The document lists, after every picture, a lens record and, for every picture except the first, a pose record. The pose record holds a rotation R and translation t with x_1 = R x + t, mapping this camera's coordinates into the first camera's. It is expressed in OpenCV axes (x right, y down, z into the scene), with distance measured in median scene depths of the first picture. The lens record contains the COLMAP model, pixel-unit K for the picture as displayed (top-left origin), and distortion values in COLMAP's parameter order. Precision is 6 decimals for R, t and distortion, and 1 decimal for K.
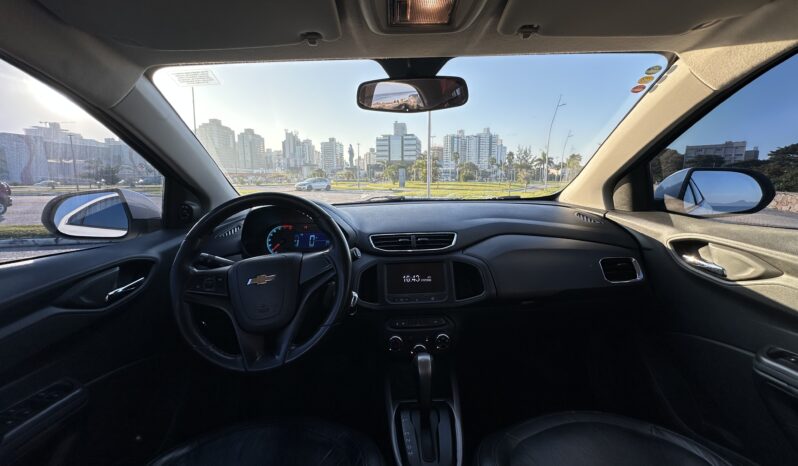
lens RADIAL K [[318.2, 0, 400.6], [0, 318.2, 230.9], [0, 0, 1]] dist [-0.011147, 0.000210]
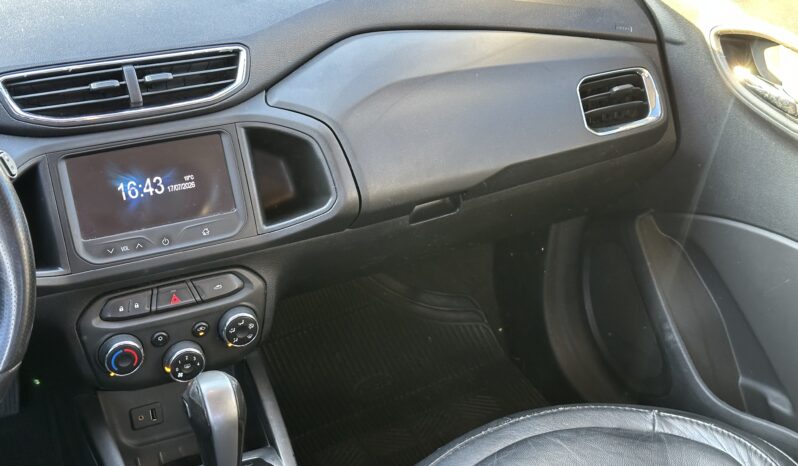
lens RADIAL K [[1101.7, 0, 390.7], [0, 1101.7, 229.7], [0, 0, 1]] dist [0.115203, 0.000000]
pose [[0.918134, -0.156363, 0.364116, -0.195189], [0.020001, 0.935973, 0.351503, -0.278933], [-0.395765, -0.315444, 0.862476, -0.275448]]
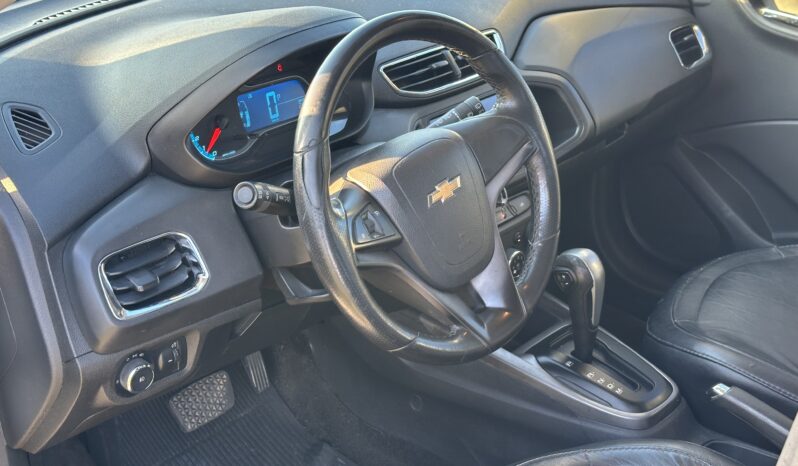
lens RADIAL K [[1101.7, 0, 397.7], [0, 1101.7, 230.3], [0, 0, 1]] dist [0.115203, 0.000000]
pose [[0.692543, -0.282786, 0.663639, -1.364355], [0.102939, 0.949287, 0.297082, -0.263887], [-0.713994, -0.137428, 0.686532, -0.151353]]
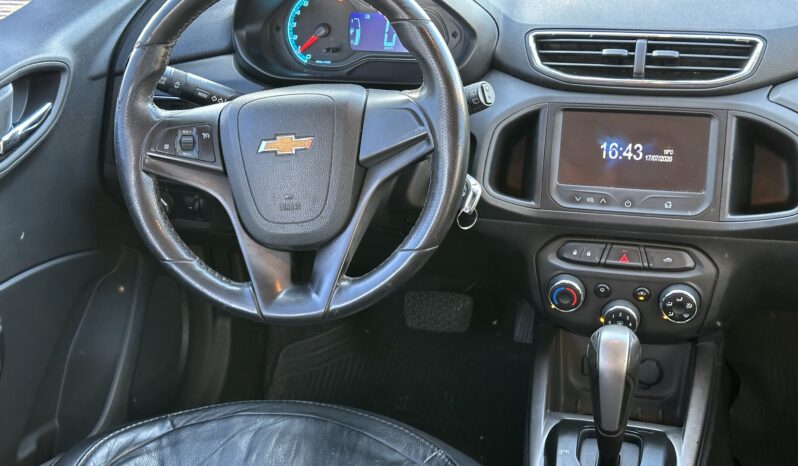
lens RADIAL K [[1101.7, 0, 397.5], [0, 1101.7, 231.2], [0, 0, 1]] dist [0.115203, 0.000000]
pose [[0.959901, 0.117632, -0.254467, 0.142813], [-0.028361, 0.943798, 0.329304, -0.231266], [0.278902, -0.308882, 0.909288, -0.436729]]
